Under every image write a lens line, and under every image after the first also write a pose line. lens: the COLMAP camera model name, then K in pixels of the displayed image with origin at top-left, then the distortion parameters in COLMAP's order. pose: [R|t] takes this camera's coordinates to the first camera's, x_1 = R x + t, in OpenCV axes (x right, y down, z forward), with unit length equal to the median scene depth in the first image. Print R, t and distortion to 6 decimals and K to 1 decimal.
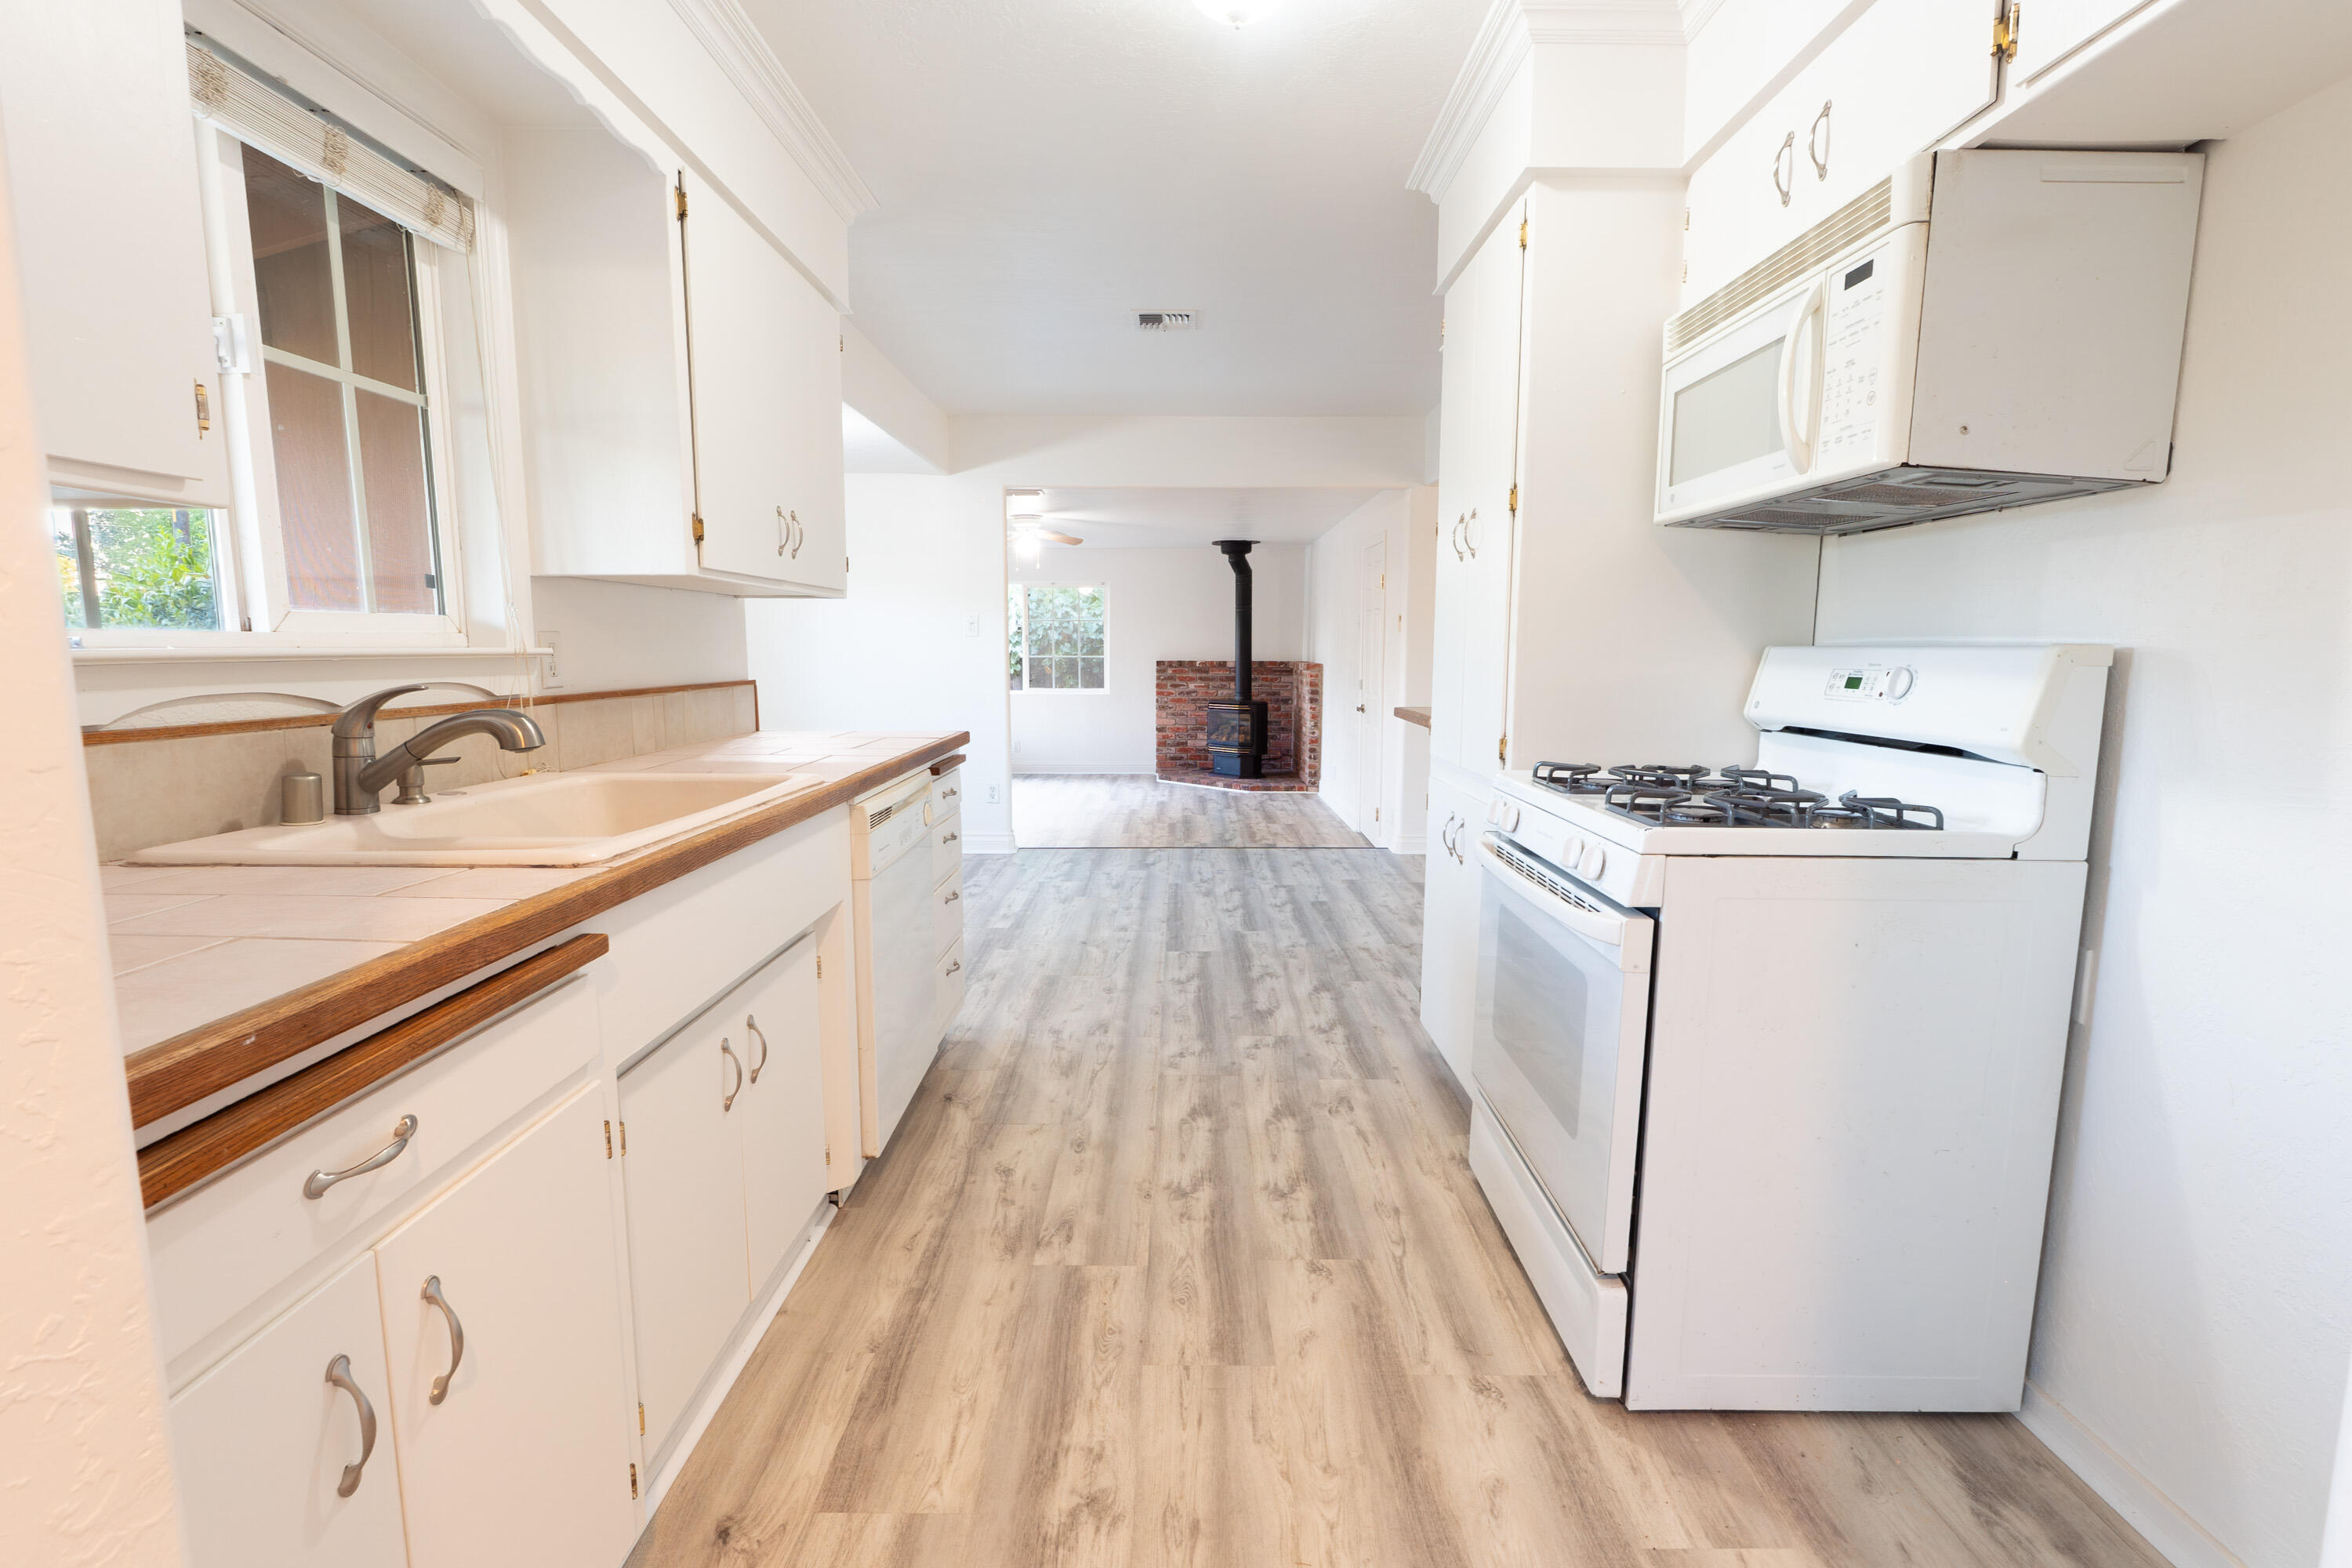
lens RADIAL K [[1060.1, 0, 1190.7], [0, 1060.1, 782.1], [0, 0, 1]] dist [-0.011497, 0.000472]
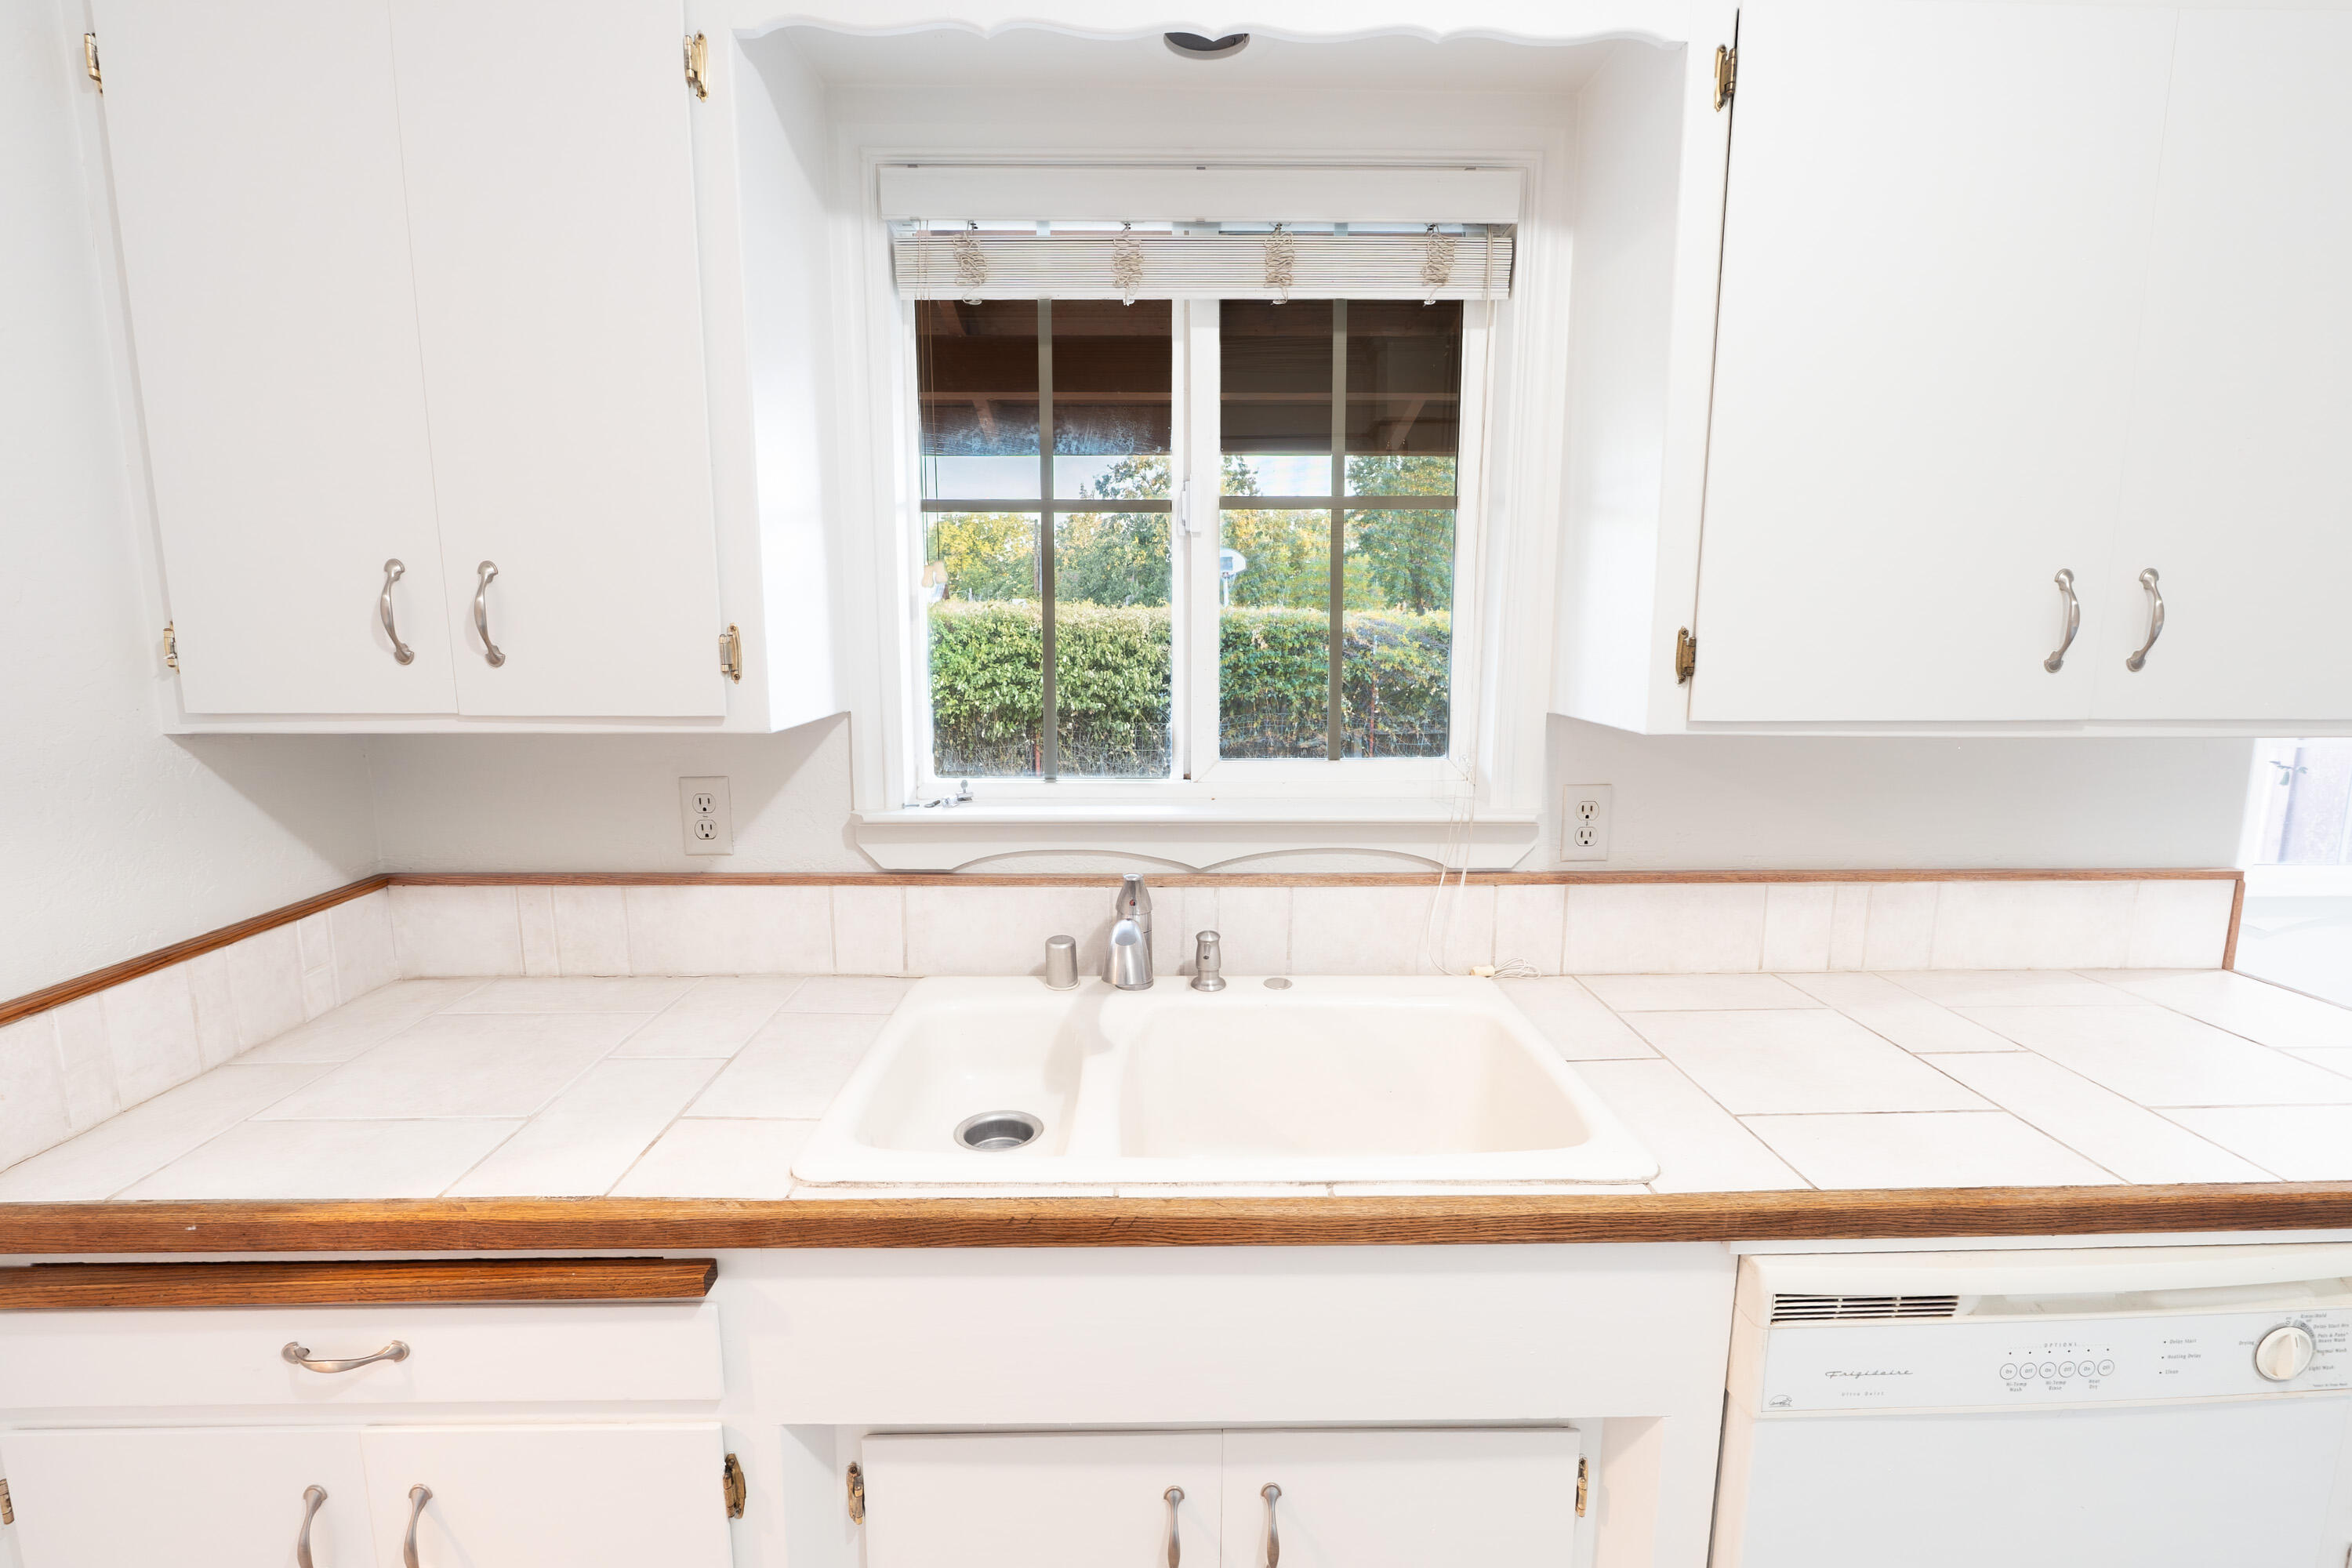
lens RADIAL K [[1060.1, 0, 1196.7], [0, 1060.1, 789.3], [0, 0, 1]] dist [-0.011497, 0.000472]
pose [[0.005753, 0.152206, -0.988332, 0.108676], [-0.126647, 0.980501, 0.150263, -0.218817], [0.991931, 0.124305, 0.024917, 0.725050]]
